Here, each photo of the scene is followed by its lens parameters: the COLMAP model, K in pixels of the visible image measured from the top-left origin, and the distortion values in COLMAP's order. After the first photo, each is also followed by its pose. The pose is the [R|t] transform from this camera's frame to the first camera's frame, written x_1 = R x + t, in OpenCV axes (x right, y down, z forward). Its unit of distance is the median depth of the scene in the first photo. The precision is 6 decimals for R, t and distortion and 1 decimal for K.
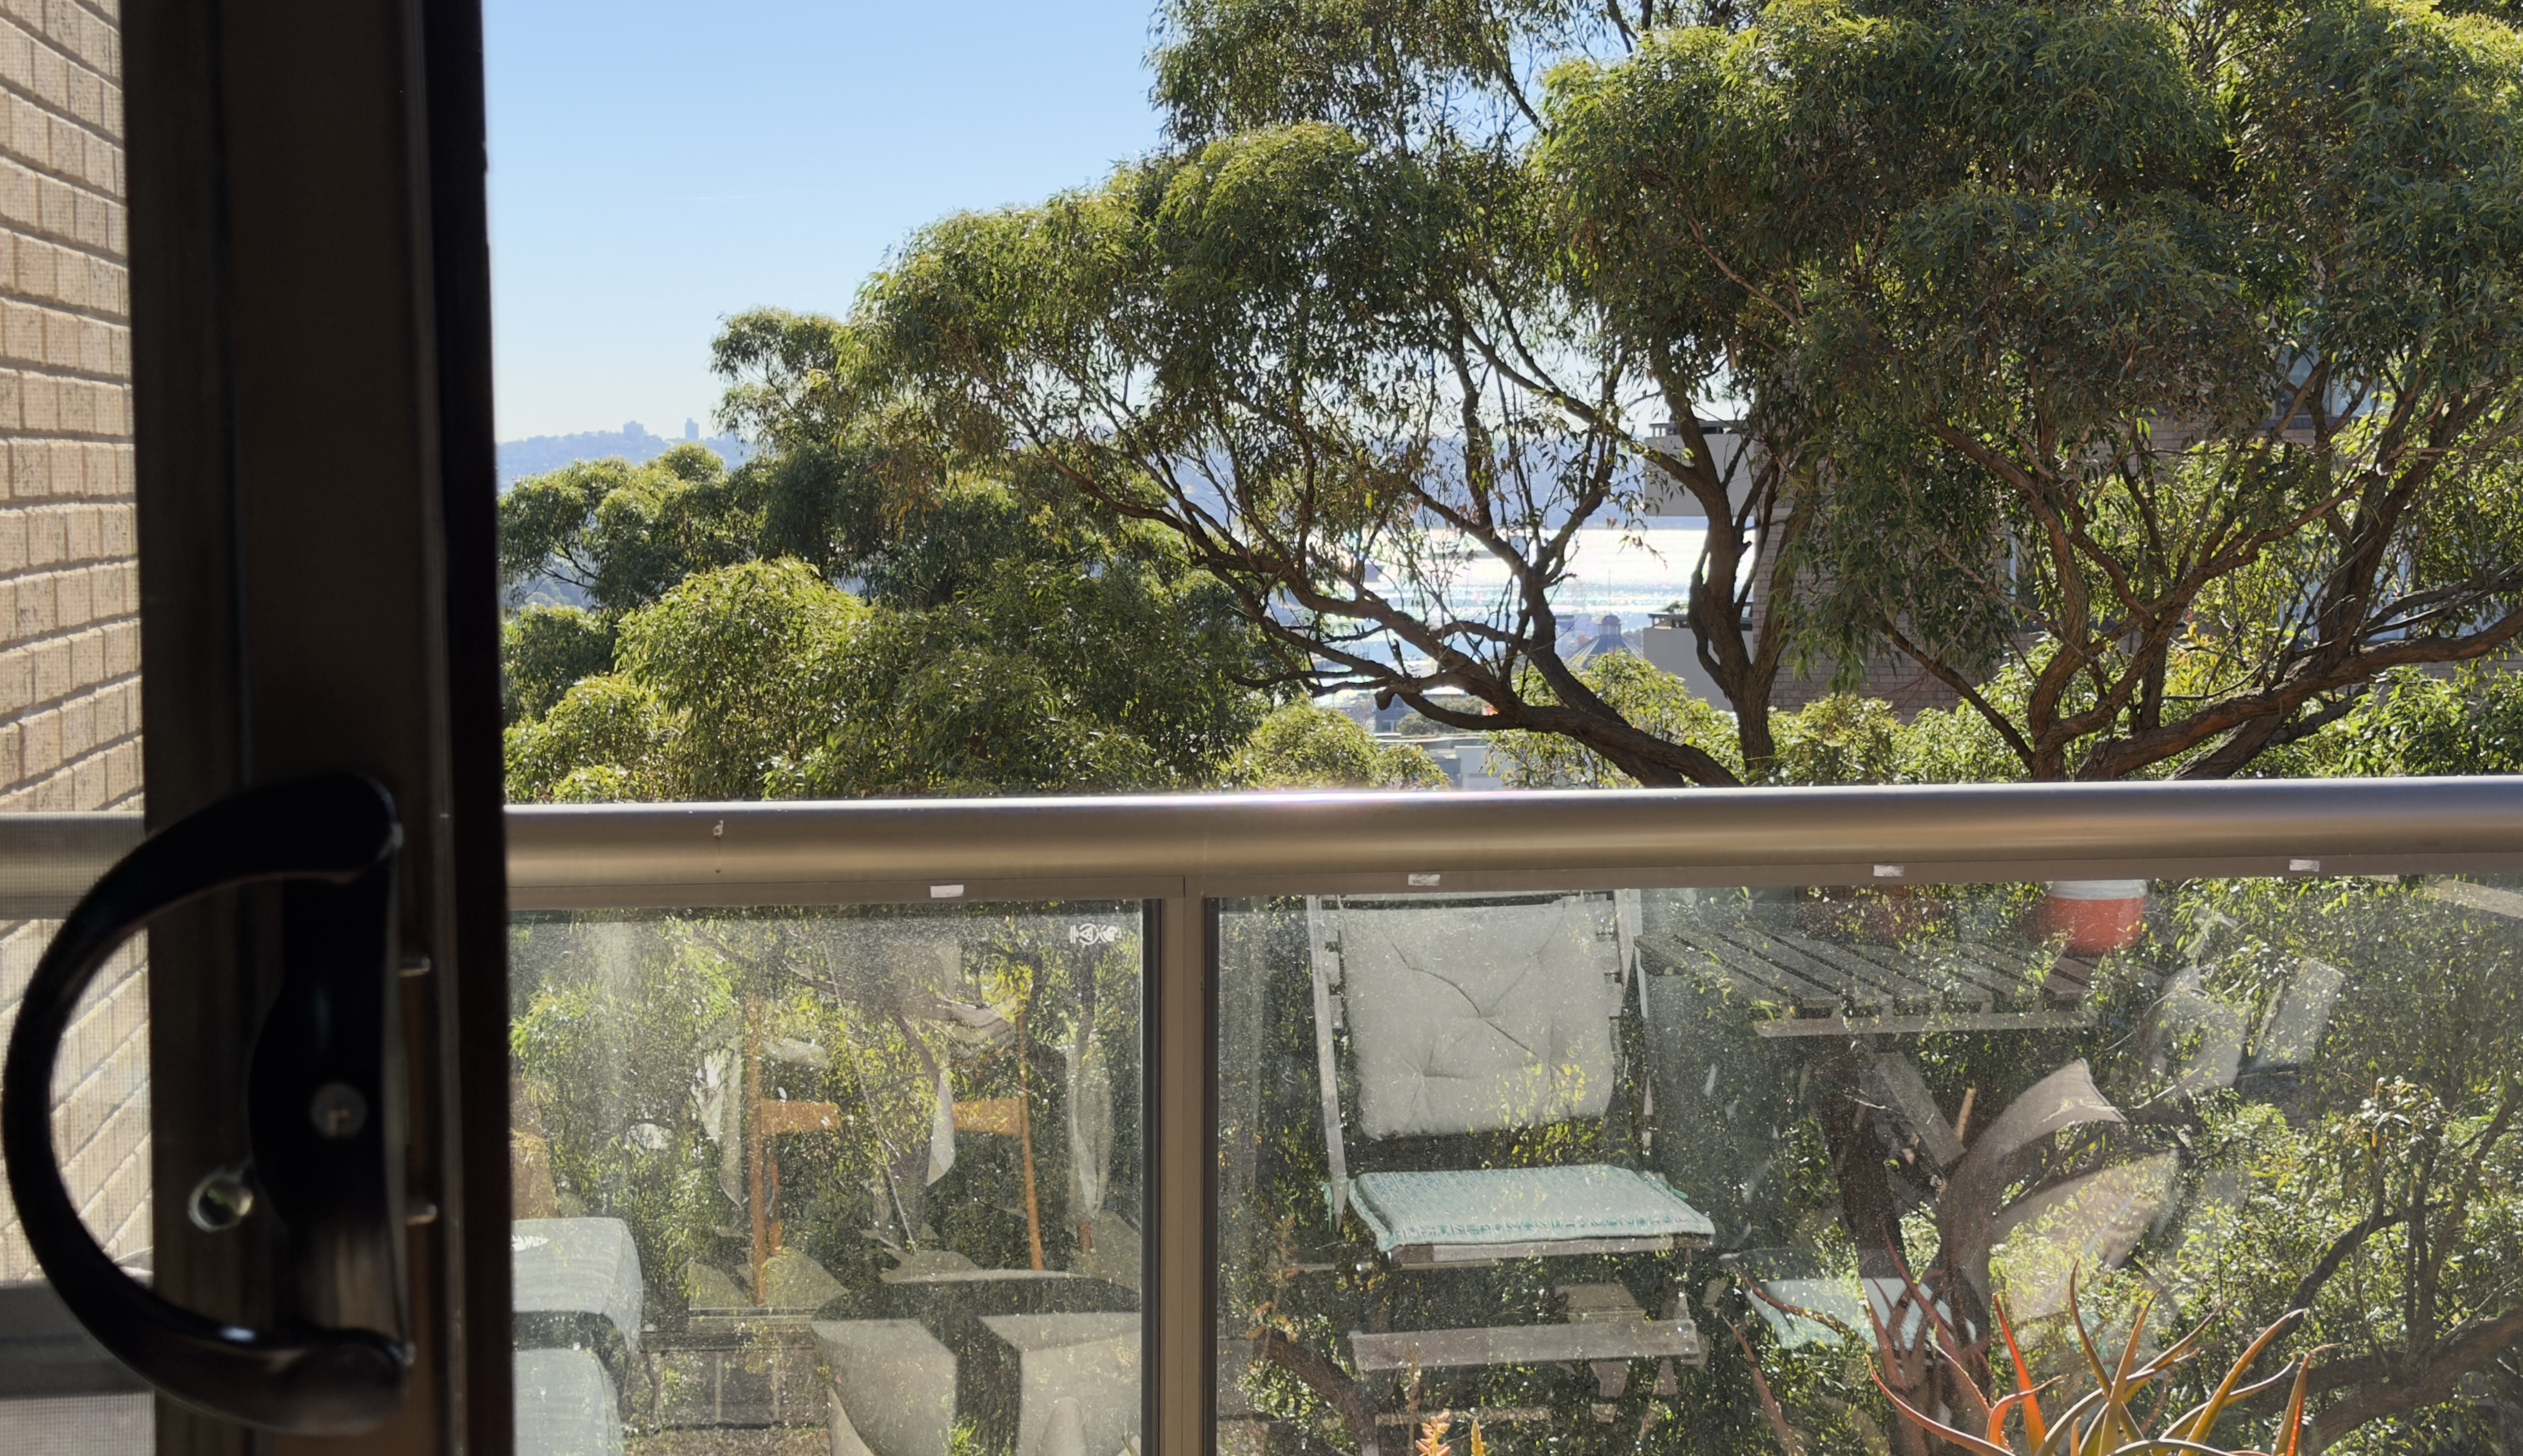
lens RADIAL K [[3753.6, 0, 1284.6], [0, 3753.6, 723.2], [0, 0, 1]] dist [0.155070, 0.000000]
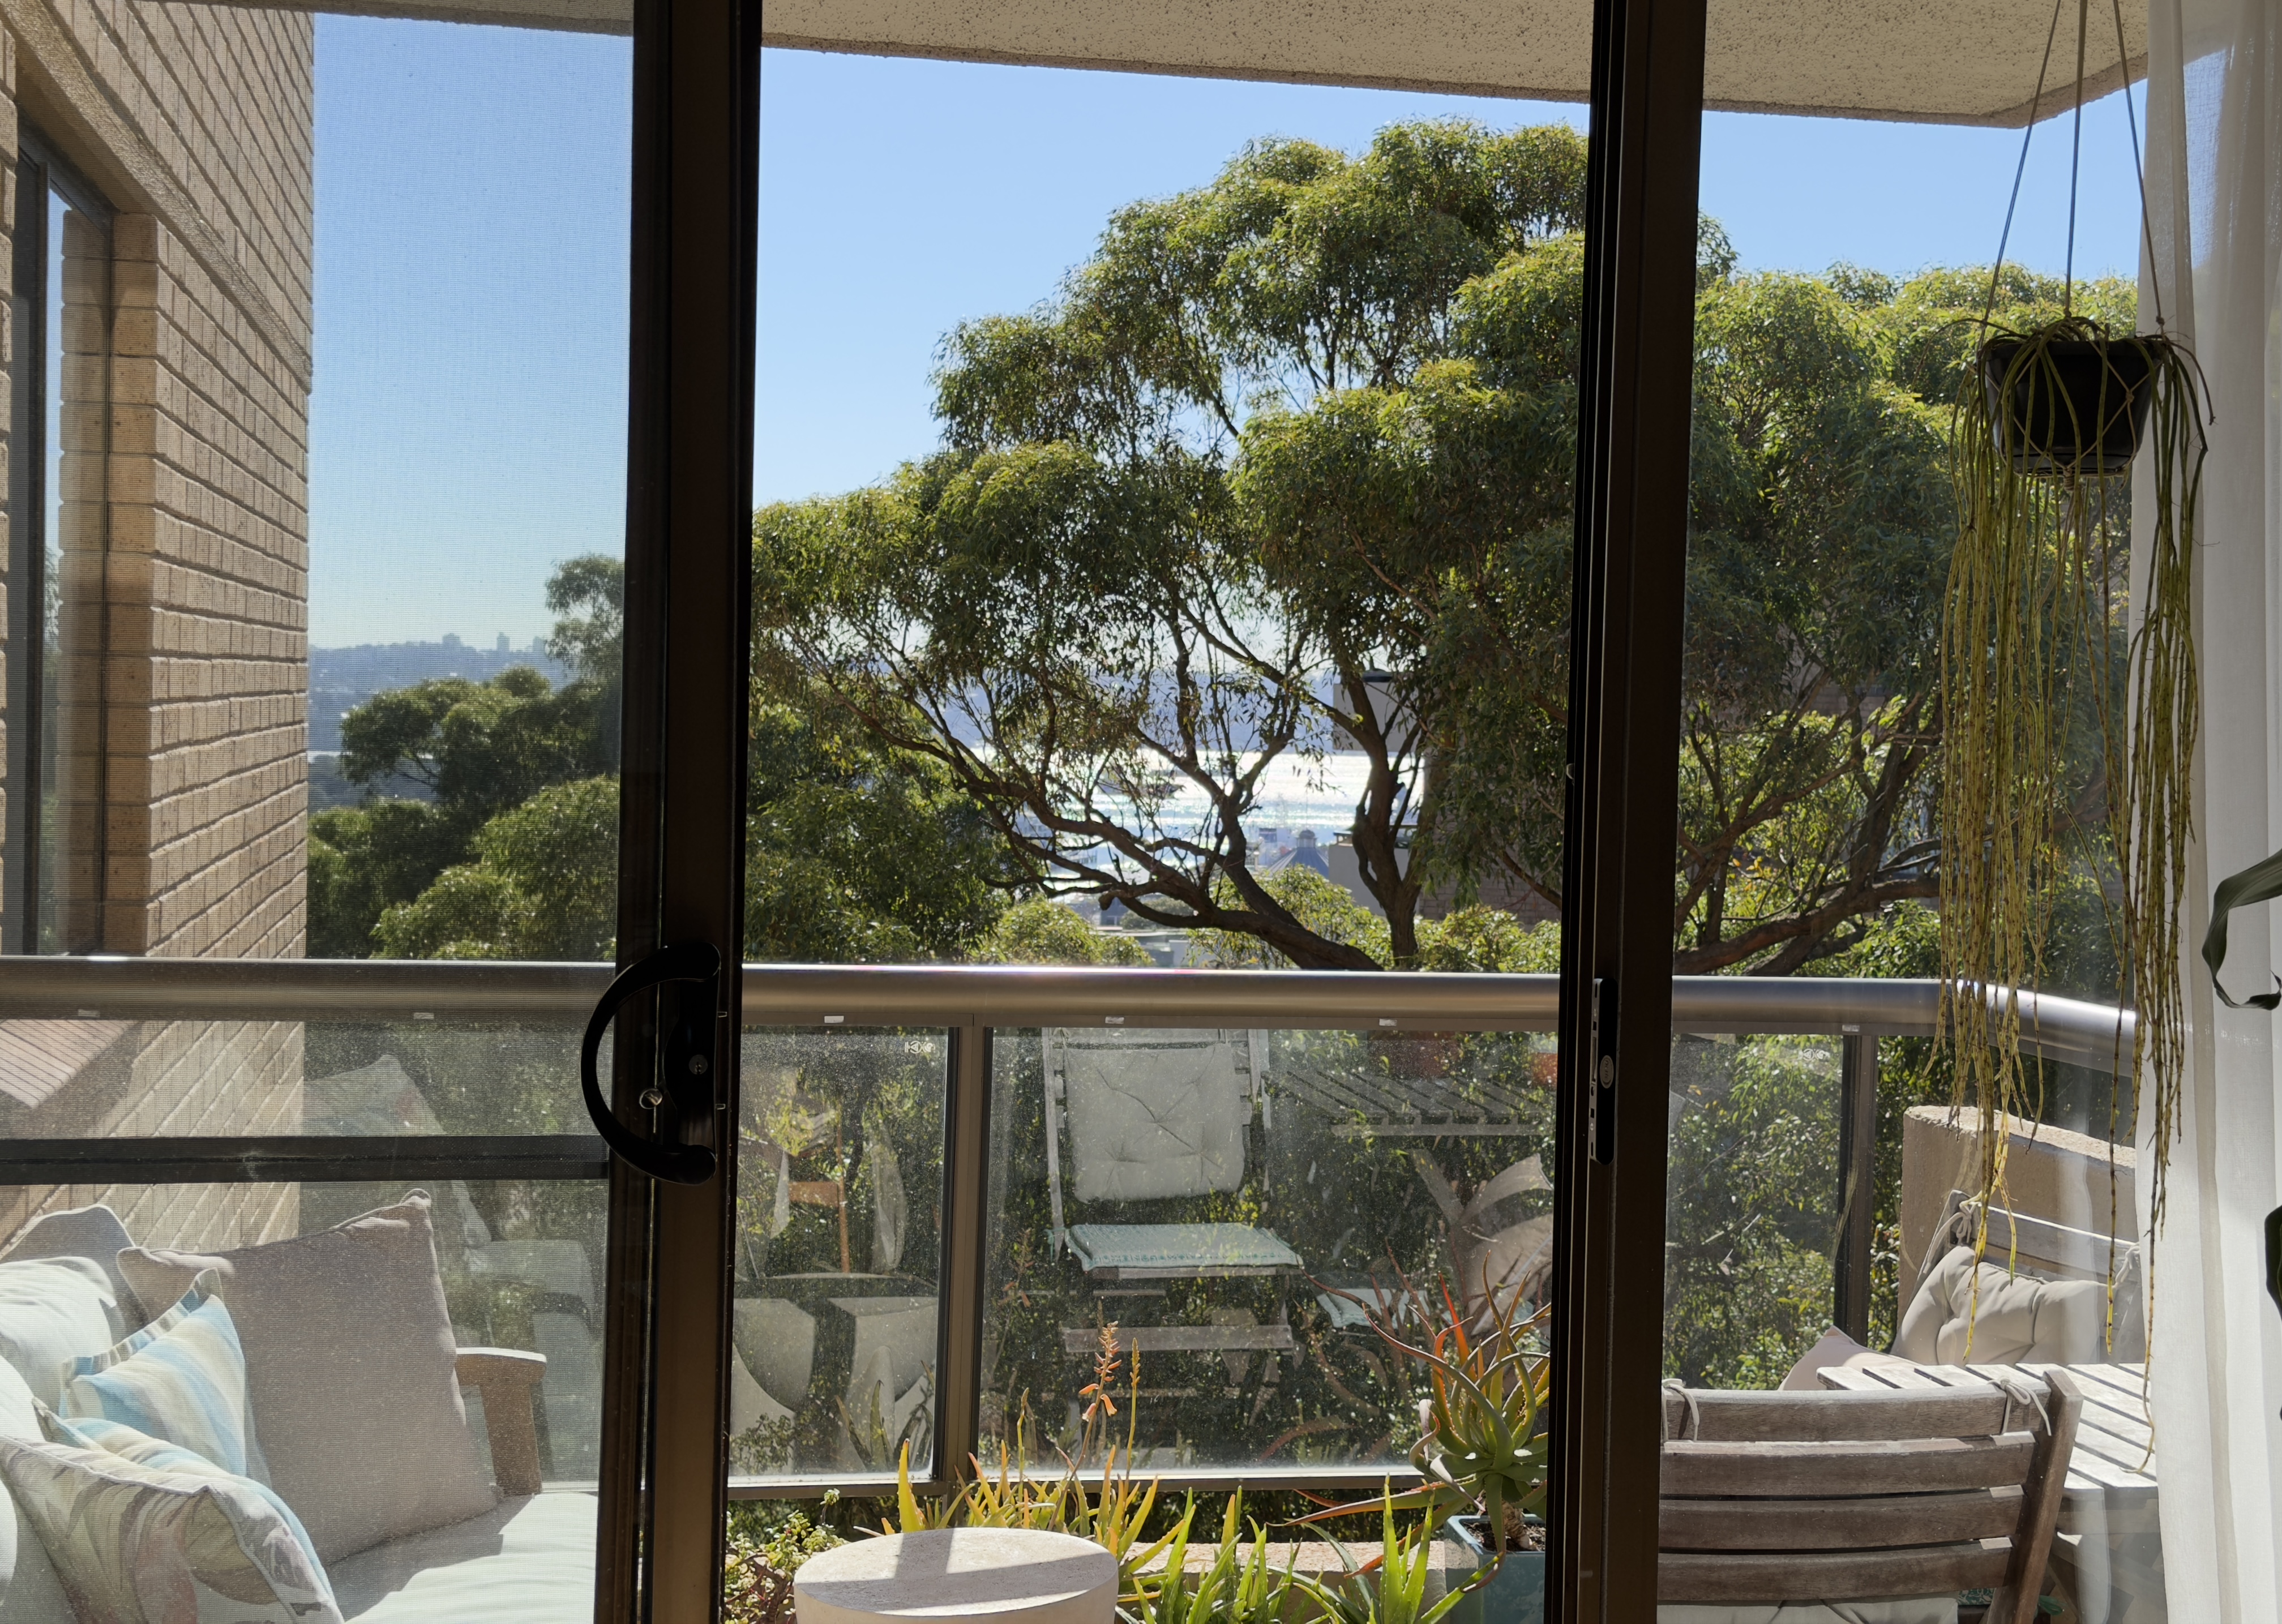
lens RADIAL K [[3355.3, 0, 1209.5], [0, 3355.3, 731.8], [0, 0, 1]] dist [0.142034, 0.000000]
pose [[0.998024, 0.031087, 0.054608, -0.001623], [-0.028016, 0.998030, -0.056144, -0.000961], [-0.056246, 0.054503, 0.996928, -0.115864]]
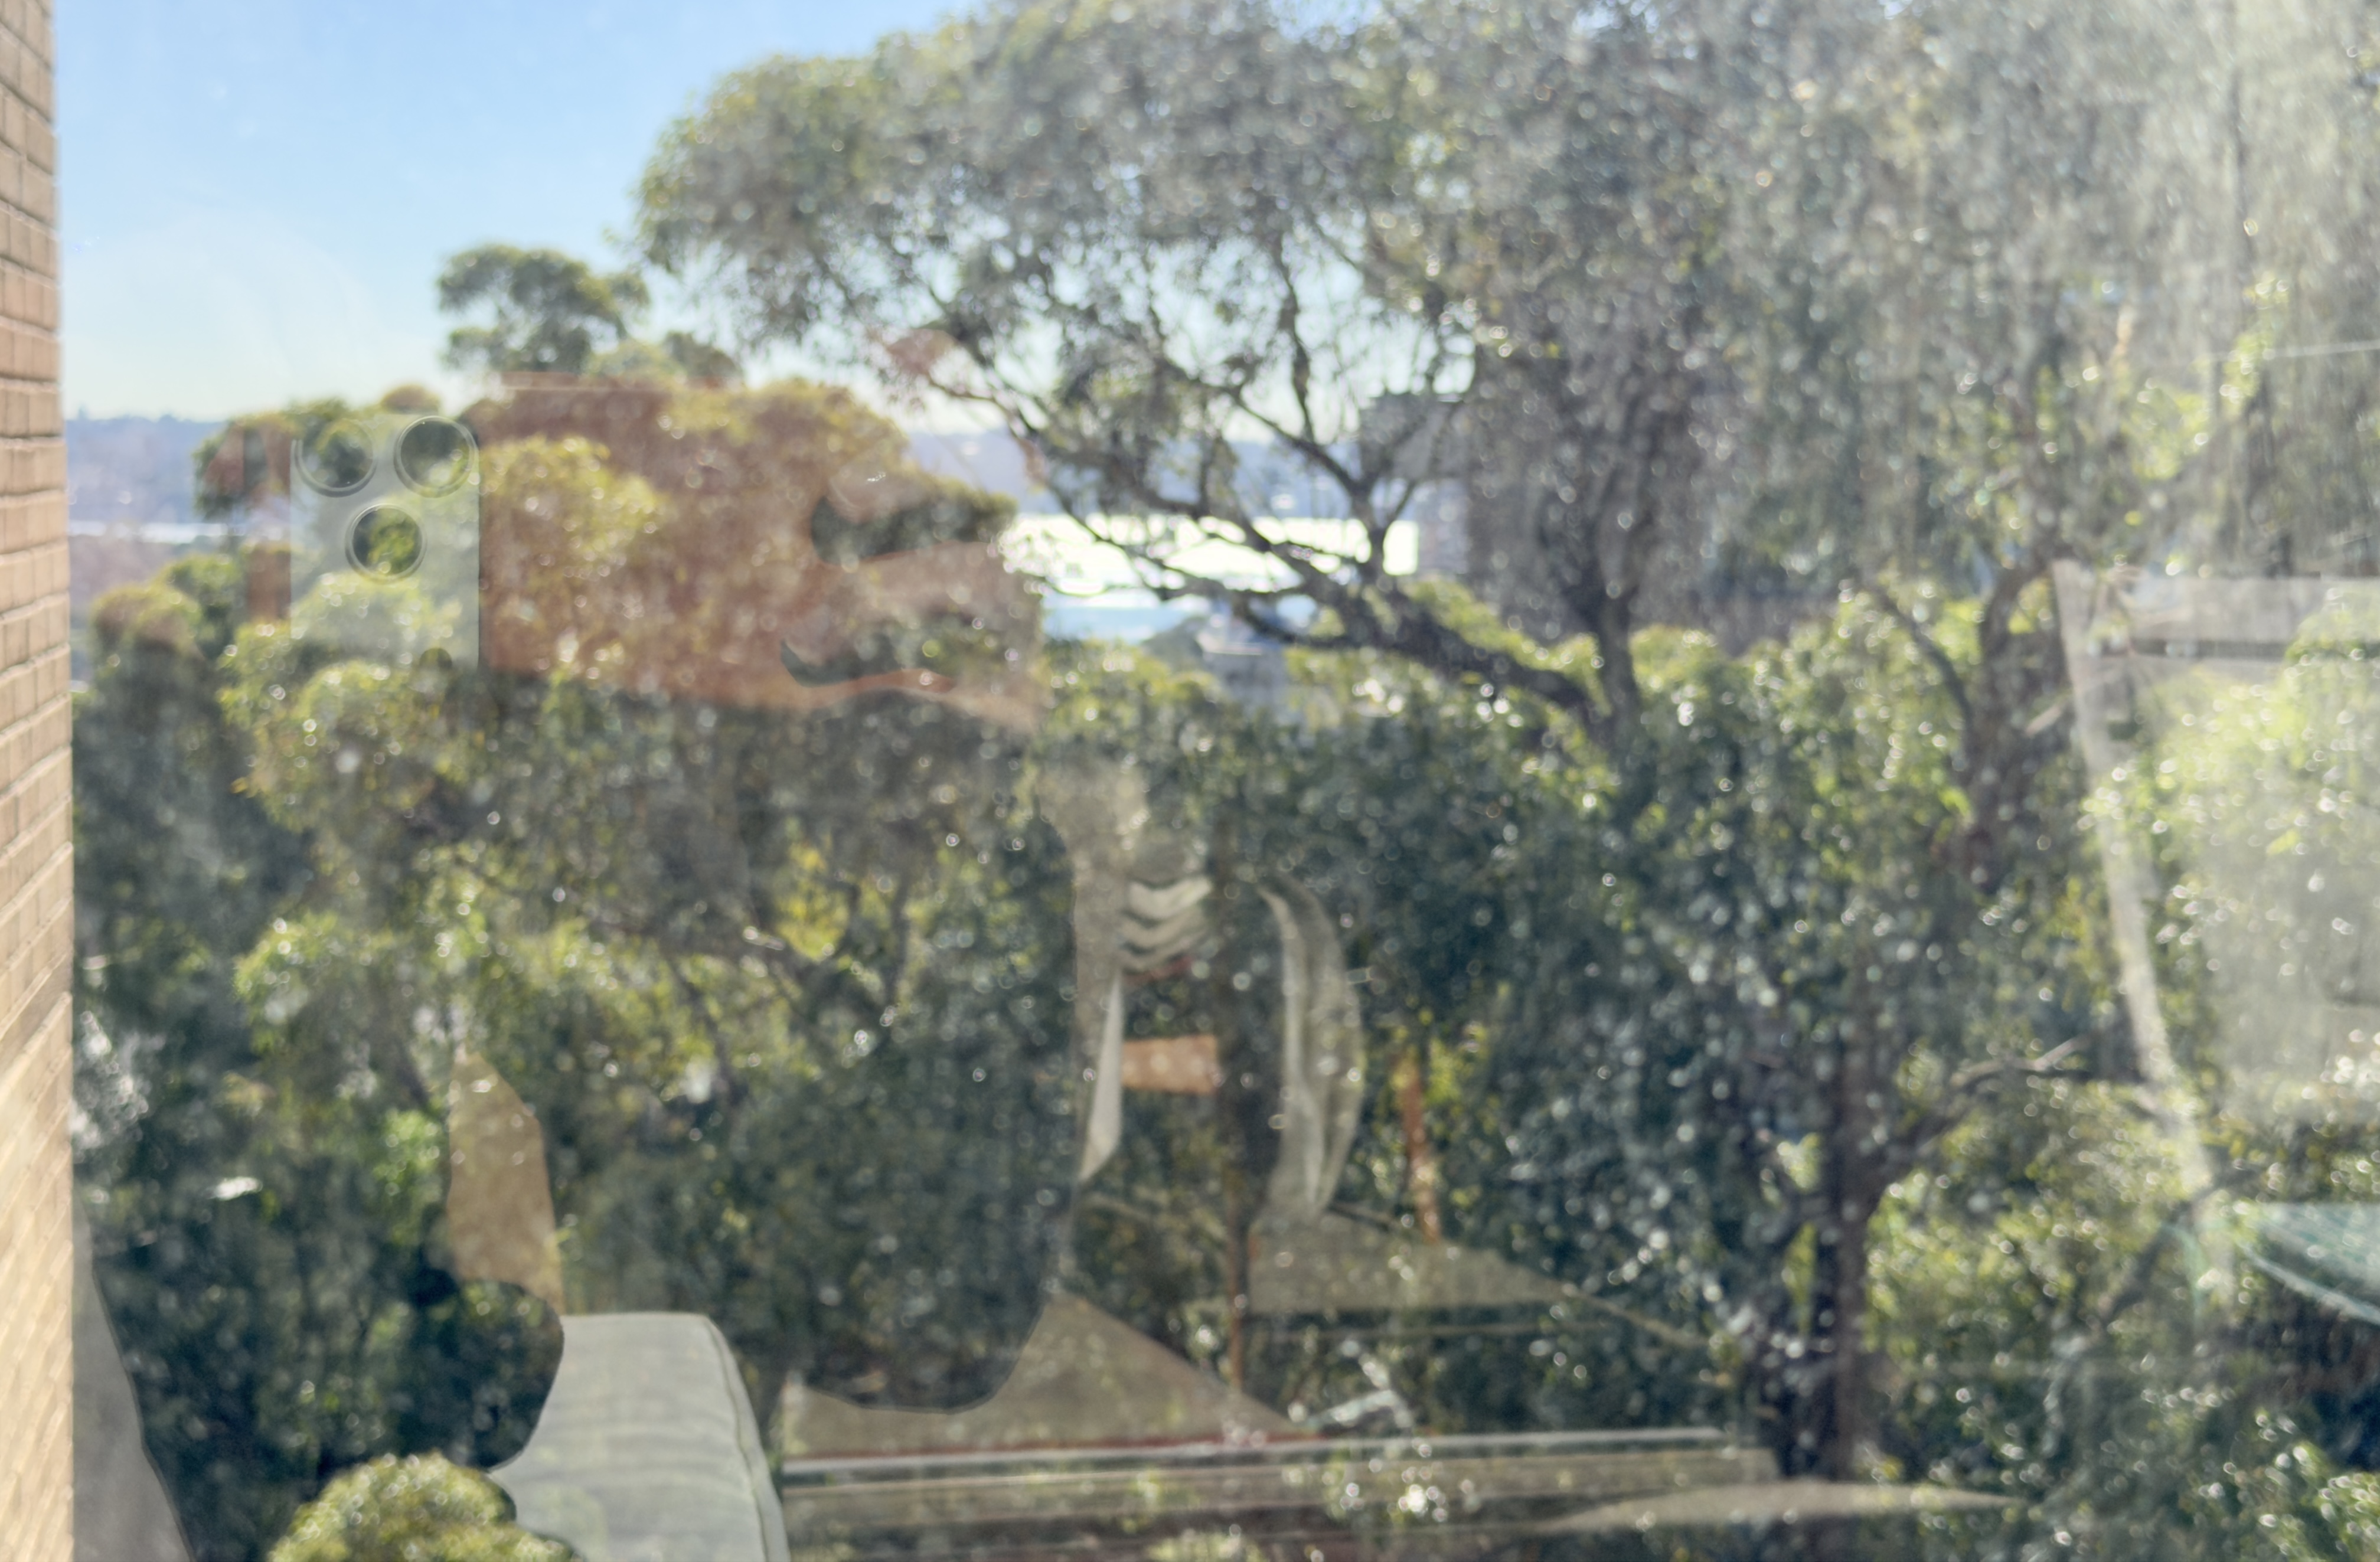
lens RADIAL K [[3340.5, 0, 1192.4], [0, 3340.5, 769.6], [0, 0, 1]] dist [0.156027, 0.000000]
pose [[0.996430, 0.009994, 0.083824, -0.052322], [-0.011245, 0.999832, 0.014458, 0.021110], [-0.083665, -0.015349, 0.996376, 0.202134]]
